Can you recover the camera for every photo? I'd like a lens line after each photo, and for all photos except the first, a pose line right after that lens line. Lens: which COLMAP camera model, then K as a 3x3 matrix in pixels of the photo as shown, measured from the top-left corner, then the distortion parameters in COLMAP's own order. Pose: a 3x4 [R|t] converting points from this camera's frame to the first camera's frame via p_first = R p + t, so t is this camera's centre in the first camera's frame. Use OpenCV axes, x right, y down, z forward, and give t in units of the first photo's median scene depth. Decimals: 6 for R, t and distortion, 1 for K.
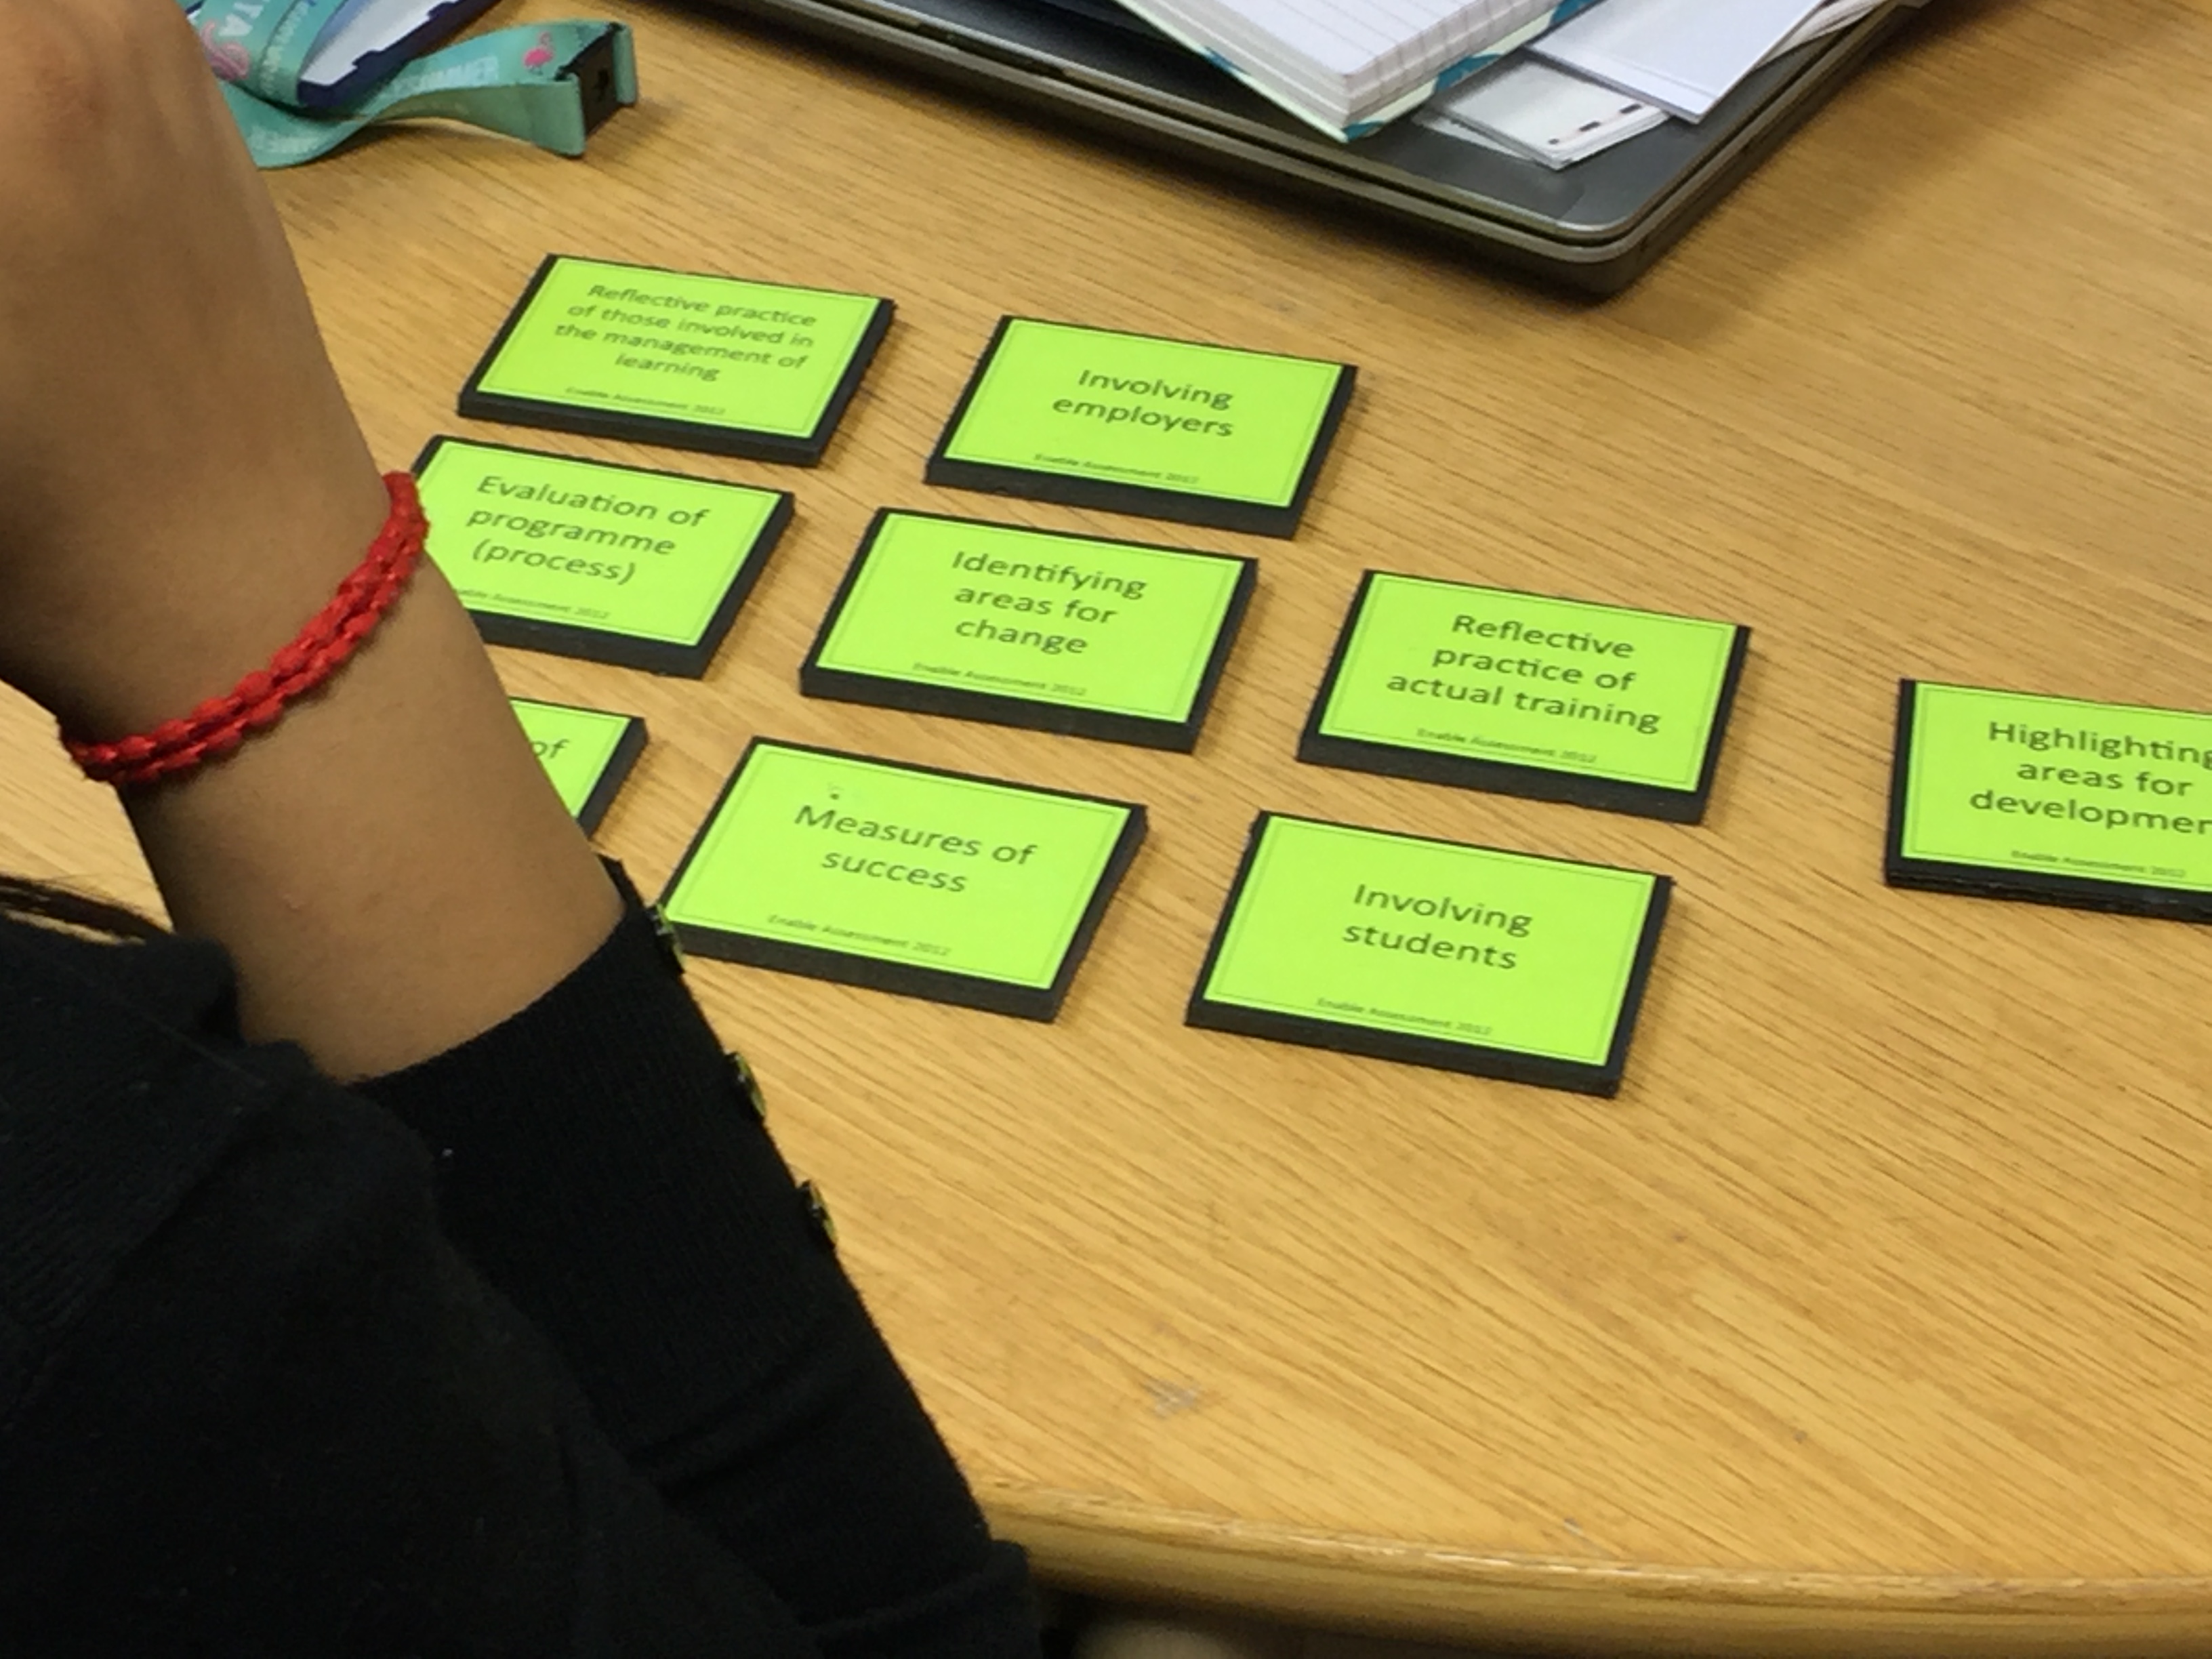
lens RADIAL K [[5054.7, 0, 1117.3], [0, 5054.7, 827.1], [0, 0, 1]] dist [0.125964, 0.000000]
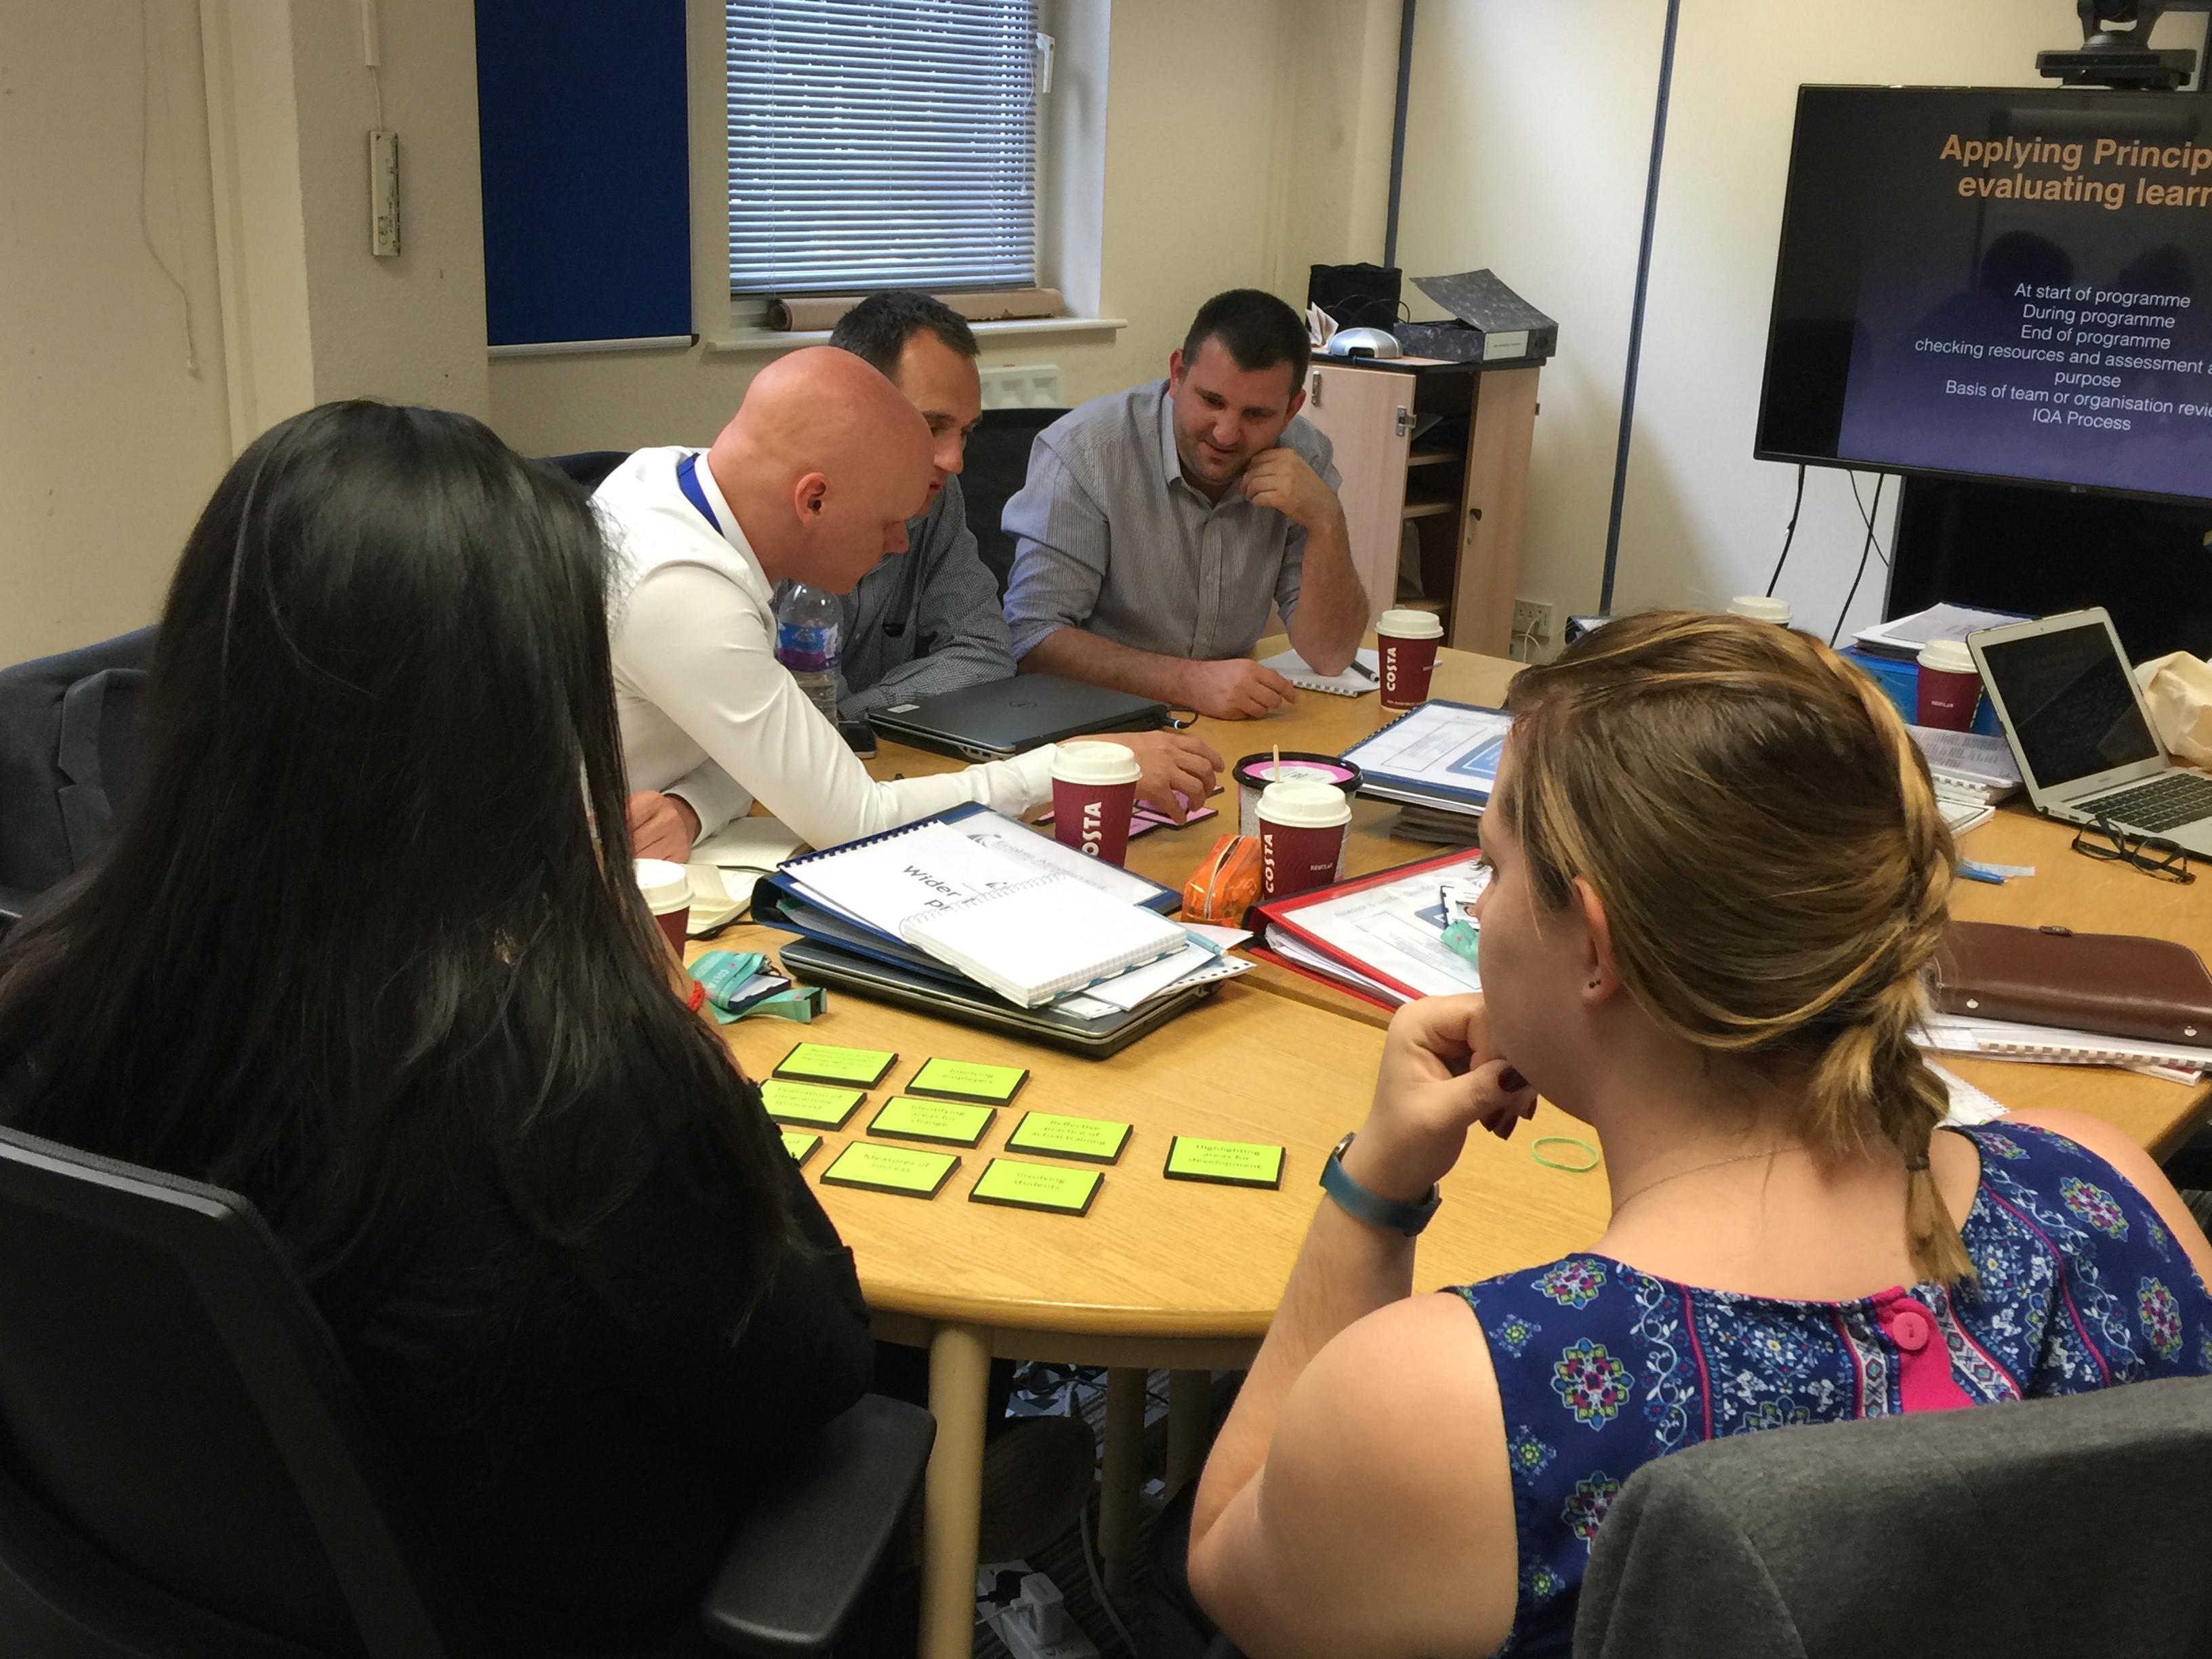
lens RADIAL K [[2264.0, 0, 1099.9], [0, 2264.0, 829.0], [0, 0, 1]] dist [-0.029047, 0.000000]
pose [[0.999306, 0.021667, 0.030289, 0.047127], [-0.009295, 0.932704, -0.360523, 0.334211], [-0.036062, 0.359992, 0.932258, -0.548642]]
